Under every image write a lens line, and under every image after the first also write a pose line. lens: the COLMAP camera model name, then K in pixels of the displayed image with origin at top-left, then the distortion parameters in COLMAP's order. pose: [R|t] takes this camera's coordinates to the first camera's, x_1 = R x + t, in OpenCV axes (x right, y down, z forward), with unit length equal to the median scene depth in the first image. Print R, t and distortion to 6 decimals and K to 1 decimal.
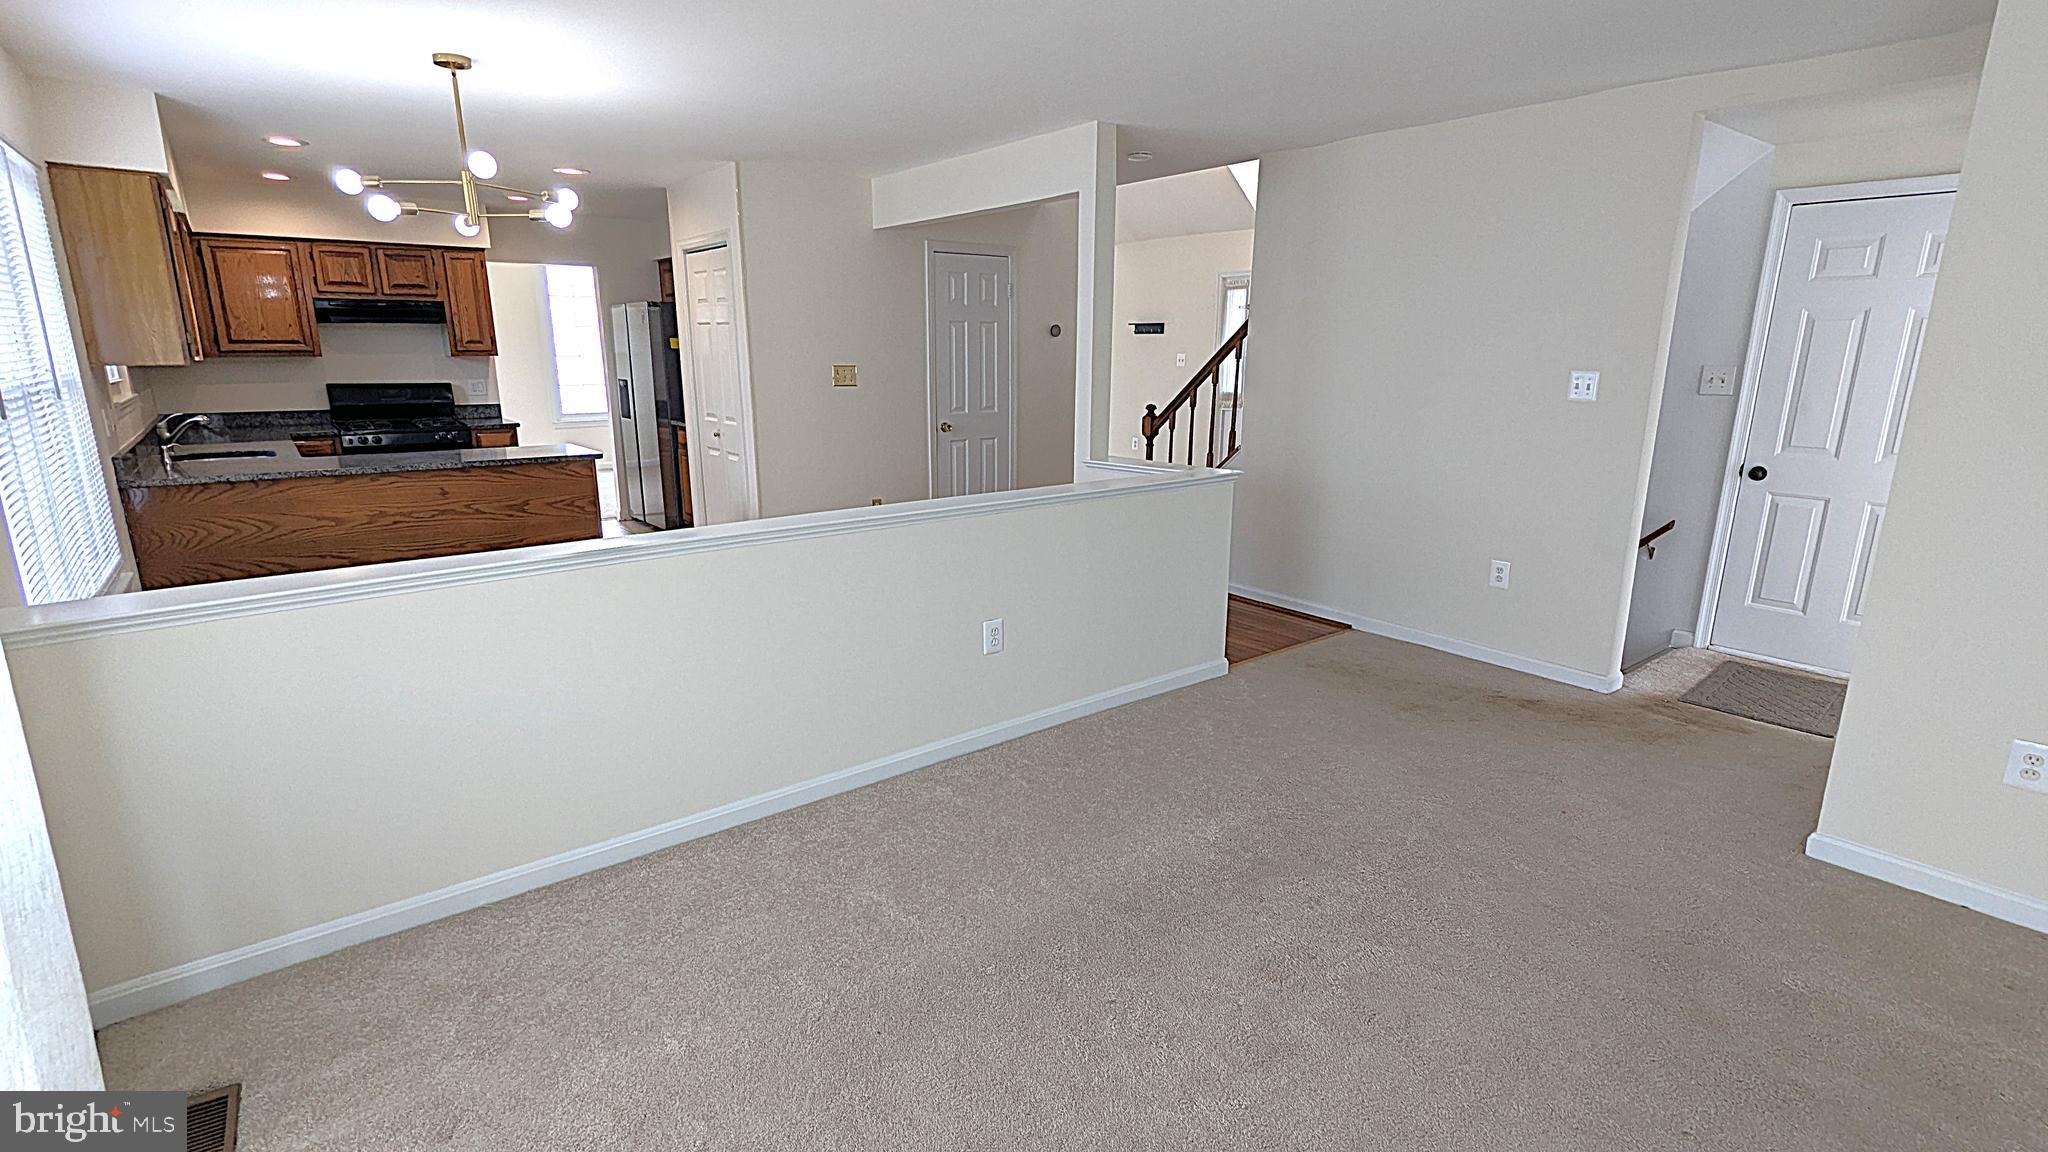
lens RADIAL K [[967.4, 0, 1028.1], [0, 967.4, 583.1], [0, 0, 1]] dist [0.000899, 0.000981]
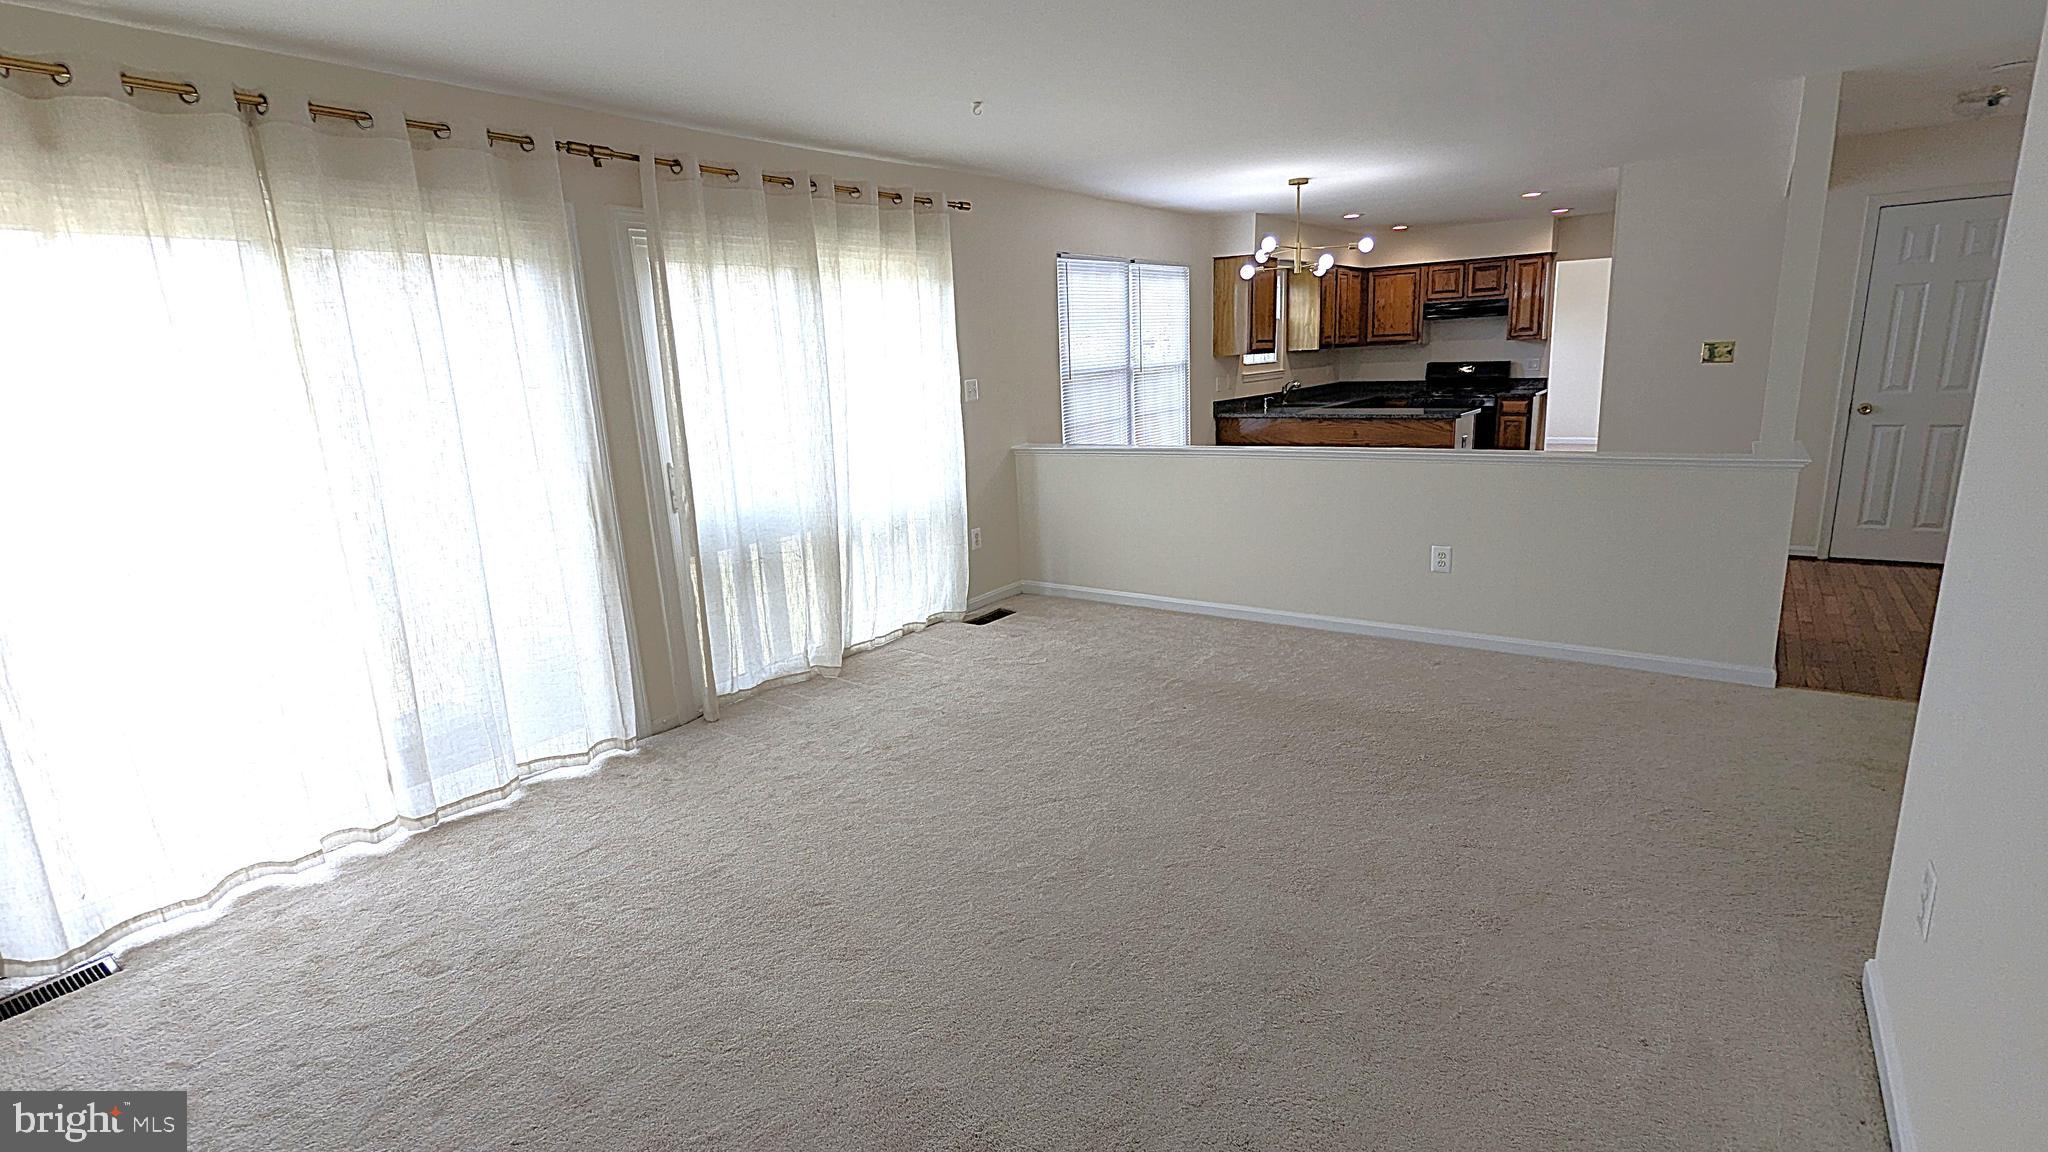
lens RADIAL K [[967.4, 0, 1028.1], [0, 967.4, 583.1], [0, 0, 1]] dist [0.000899, 0.000981]
pose [[0.265596, 0.208887, -0.941183, 0.562113], [-0.186294, 0.968965, 0.162482, -0.011171], [0.945914, 0.132183, 0.296268, 0.053955]]
